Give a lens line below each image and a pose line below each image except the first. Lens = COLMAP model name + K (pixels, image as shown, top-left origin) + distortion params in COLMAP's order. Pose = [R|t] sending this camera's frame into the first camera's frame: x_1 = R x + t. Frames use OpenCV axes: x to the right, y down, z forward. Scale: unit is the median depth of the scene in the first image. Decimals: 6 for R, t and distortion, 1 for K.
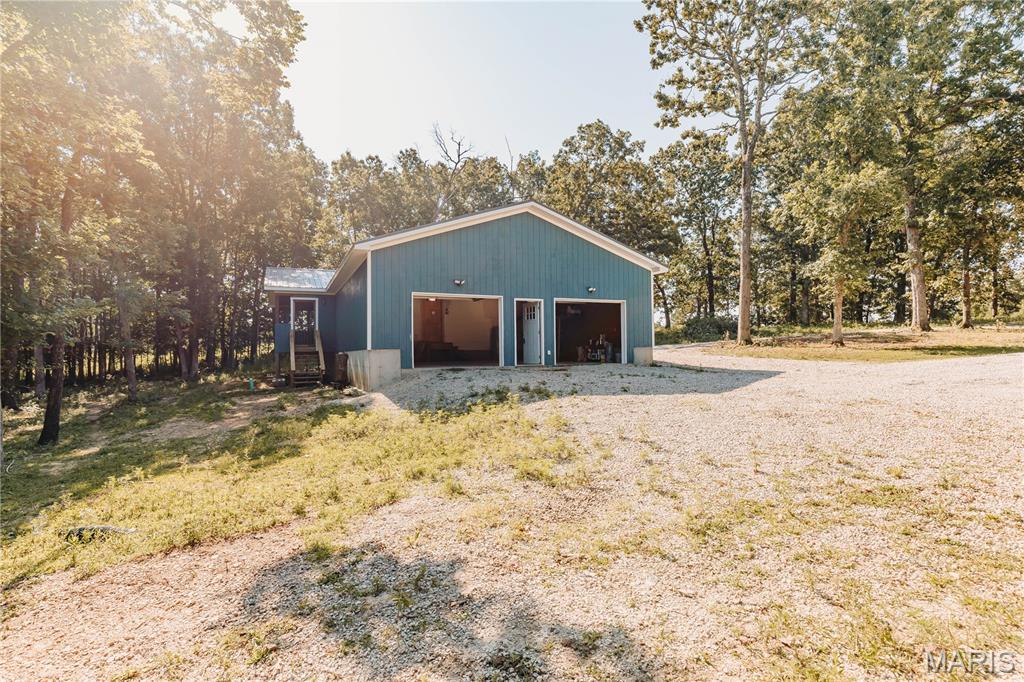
lens RADIAL K [[505.5, 0, 519.8], [0, 505.5, 340.3], [0, 0, 1]] dist [-0.000105, -0.000014]
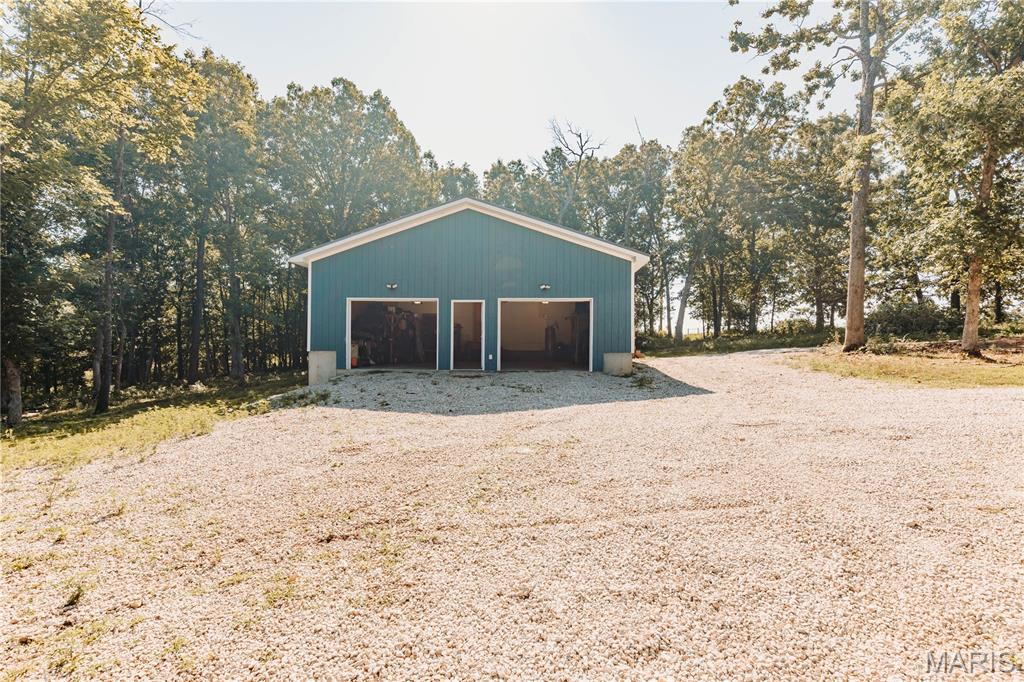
lens RADIAL K [[505.5, 0, 512.4], [0, 505.5, 343.7], [0, 0, 1]] dist [-0.000105, -0.000014]
pose [[0.885488, 0.012742, -0.464487, 0.480344], [-0.004396, 0.999809, 0.019047, -0.016407], [0.464641, -0.014824, 0.885375, 0.170301]]
